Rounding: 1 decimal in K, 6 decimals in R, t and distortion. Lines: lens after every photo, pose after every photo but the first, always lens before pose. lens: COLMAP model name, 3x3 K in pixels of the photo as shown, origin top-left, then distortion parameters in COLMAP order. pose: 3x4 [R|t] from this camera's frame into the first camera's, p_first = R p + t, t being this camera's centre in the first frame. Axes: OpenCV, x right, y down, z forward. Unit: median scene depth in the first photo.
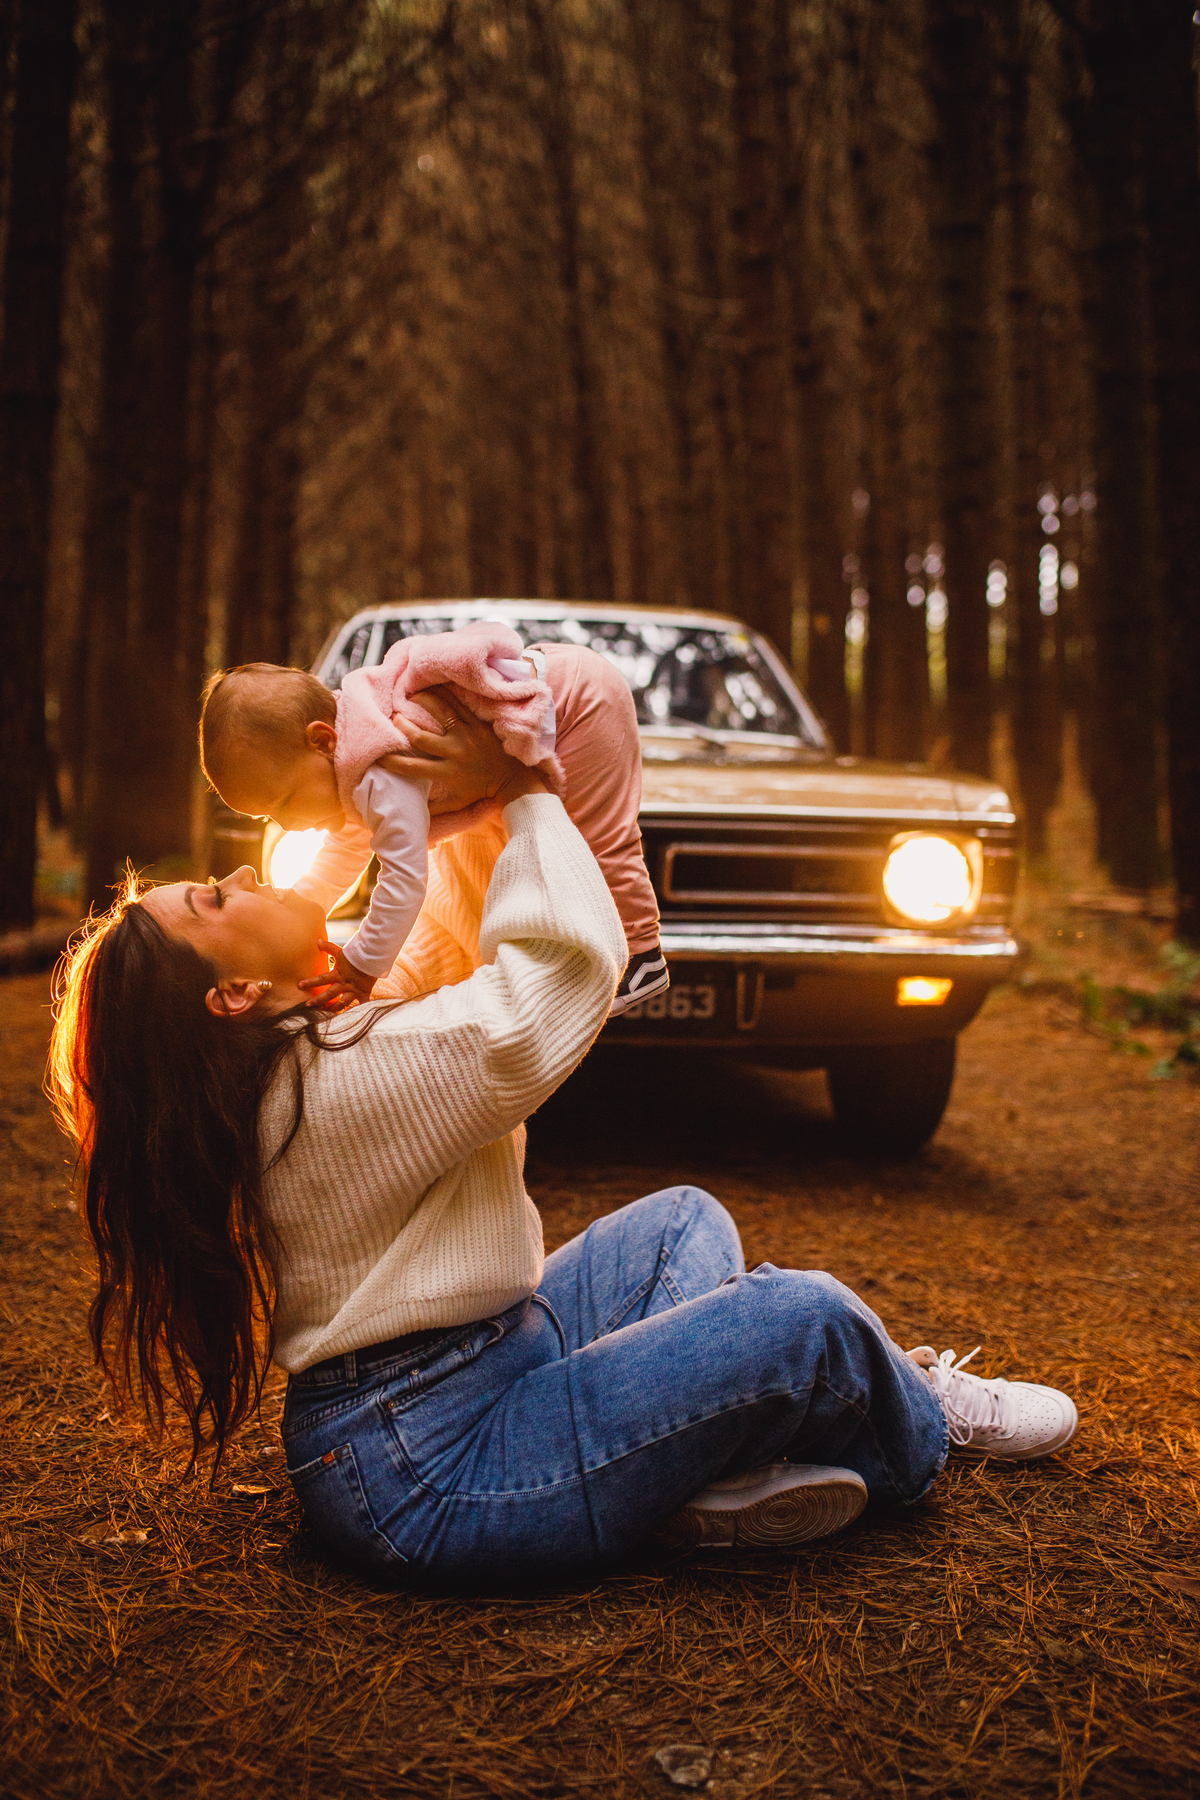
lens RADIAL K [[1685.4, 0, 600.6], [0, 1685.4, 909.1], [0, 0, 1]] dist [-0.035087, 0.000000]
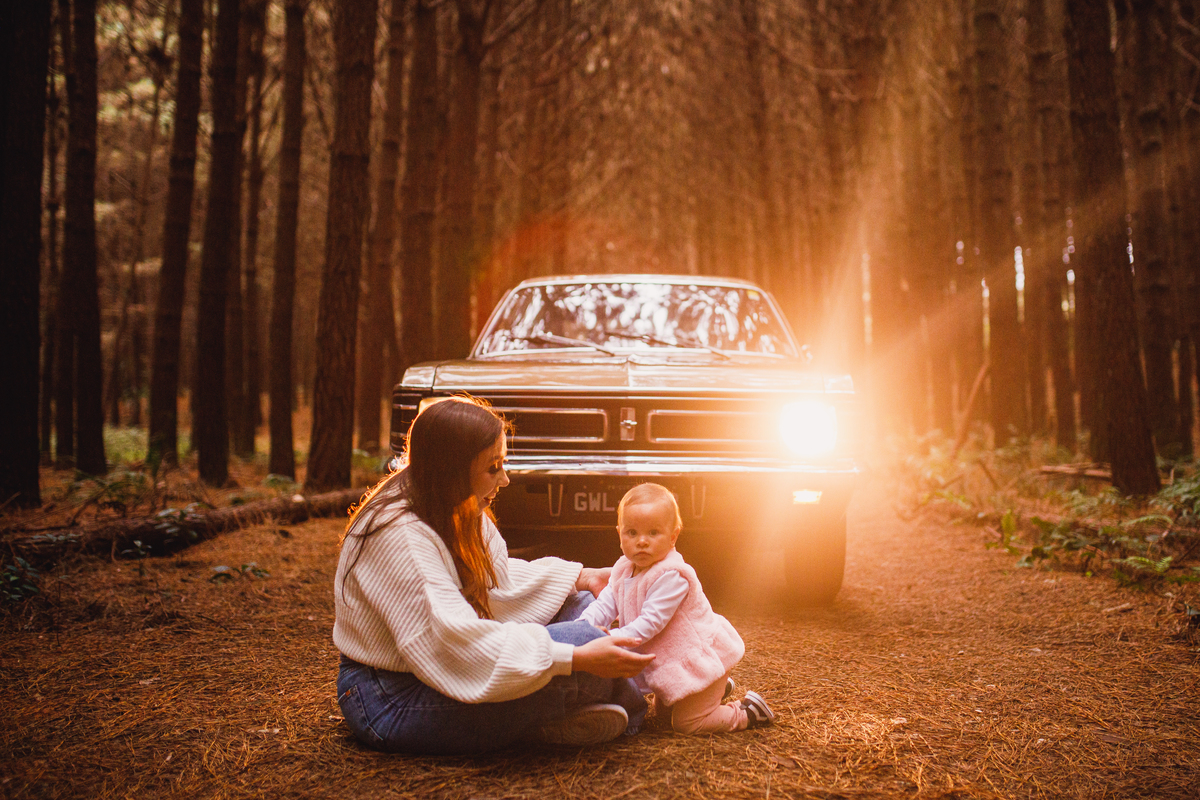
lens RADIAL K [[1221.5, 0, 655.6], [0, 1221.5, 381.8], [0, 0, 1]] dist [-0.026003, 0.000000]
pose [[0.993249, -0.011999, -0.115379, 0.187848], [0.000941, 0.995437, -0.095420, 0.051409], [0.115997, 0.094668, 0.988728, -0.237440]]
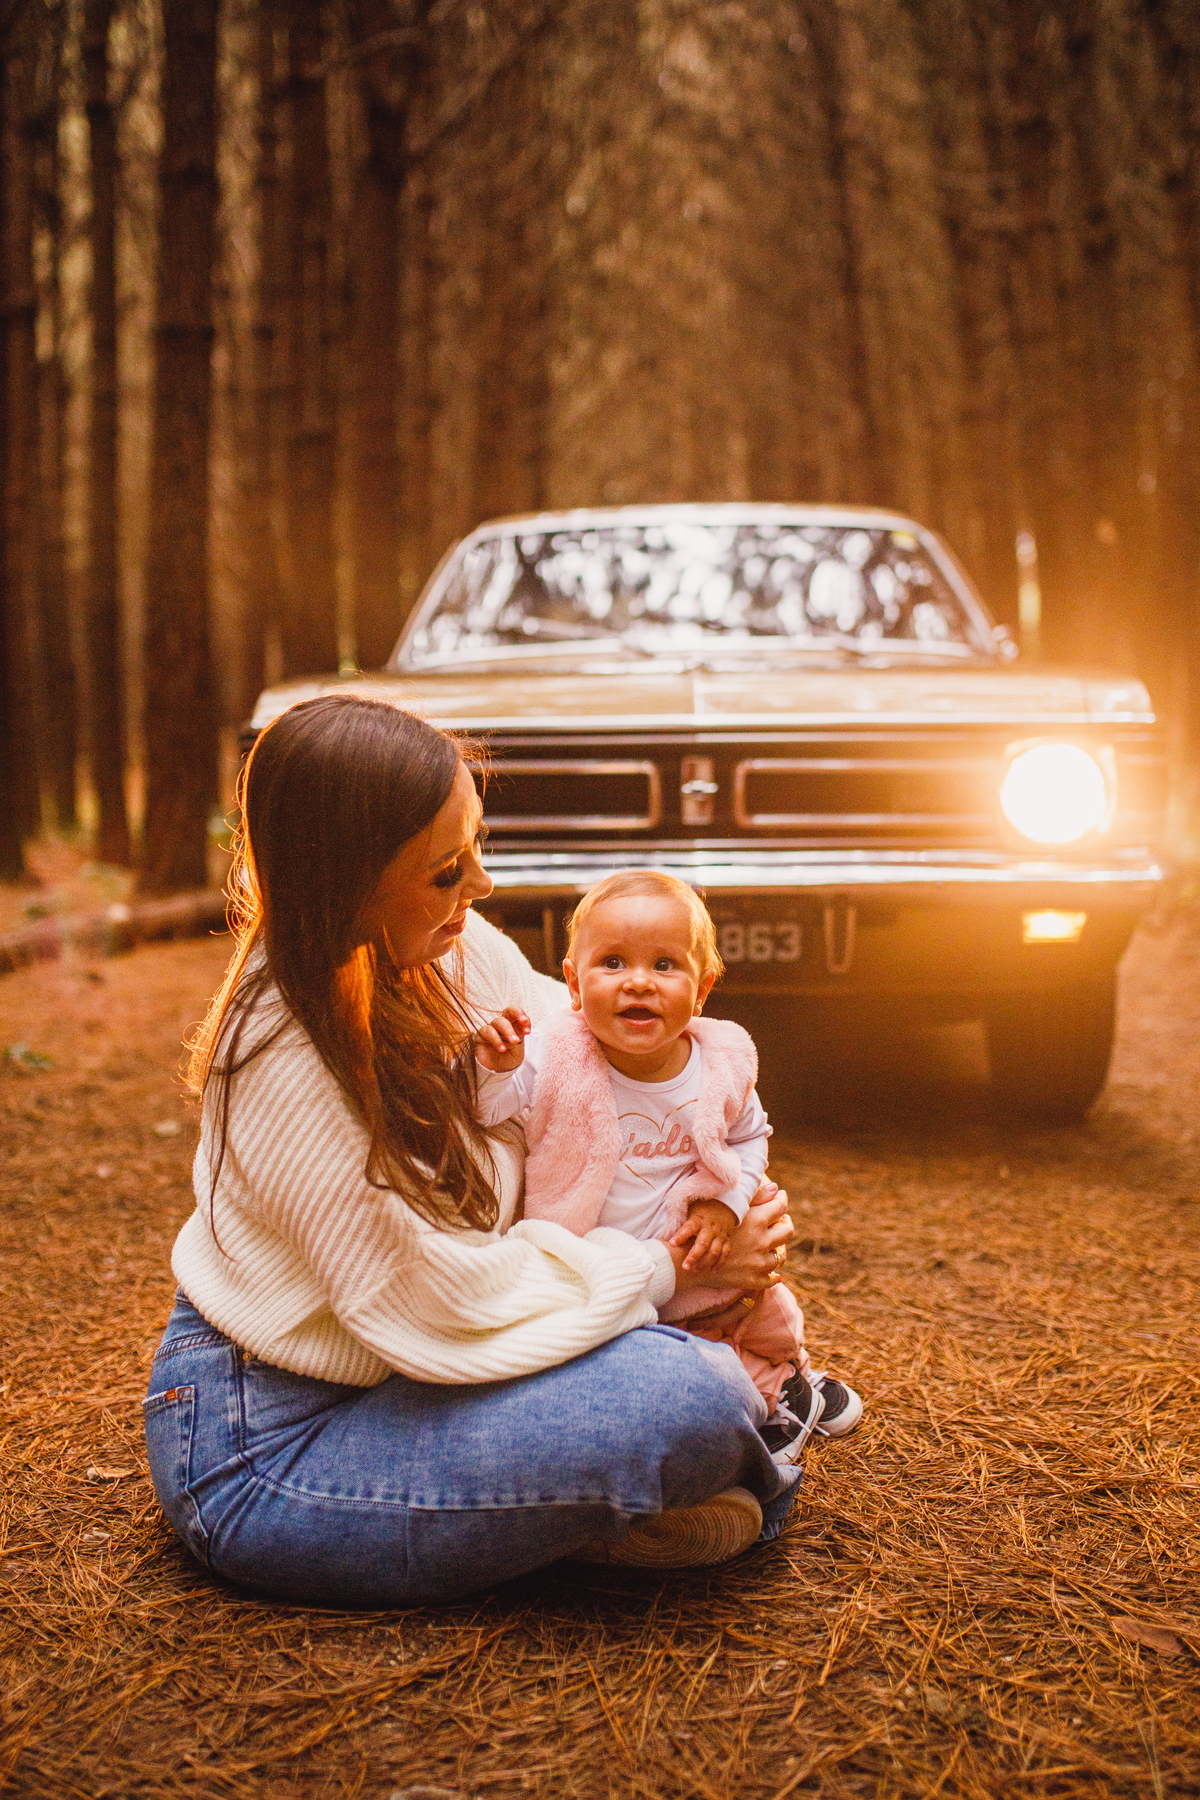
lens RADIAL K [[1832.2, 0, 569.9], [0, 1832.2, 897.8], [0, 0, 1]] dist [-0.026003, 0.000000]
pose [[0.983369, -0.018946, -0.180630, 0.120894], [0.021334, 0.999709, 0.011288, 0.019029], [0.180363, -0.014953, 0.983486, 0.050775]]
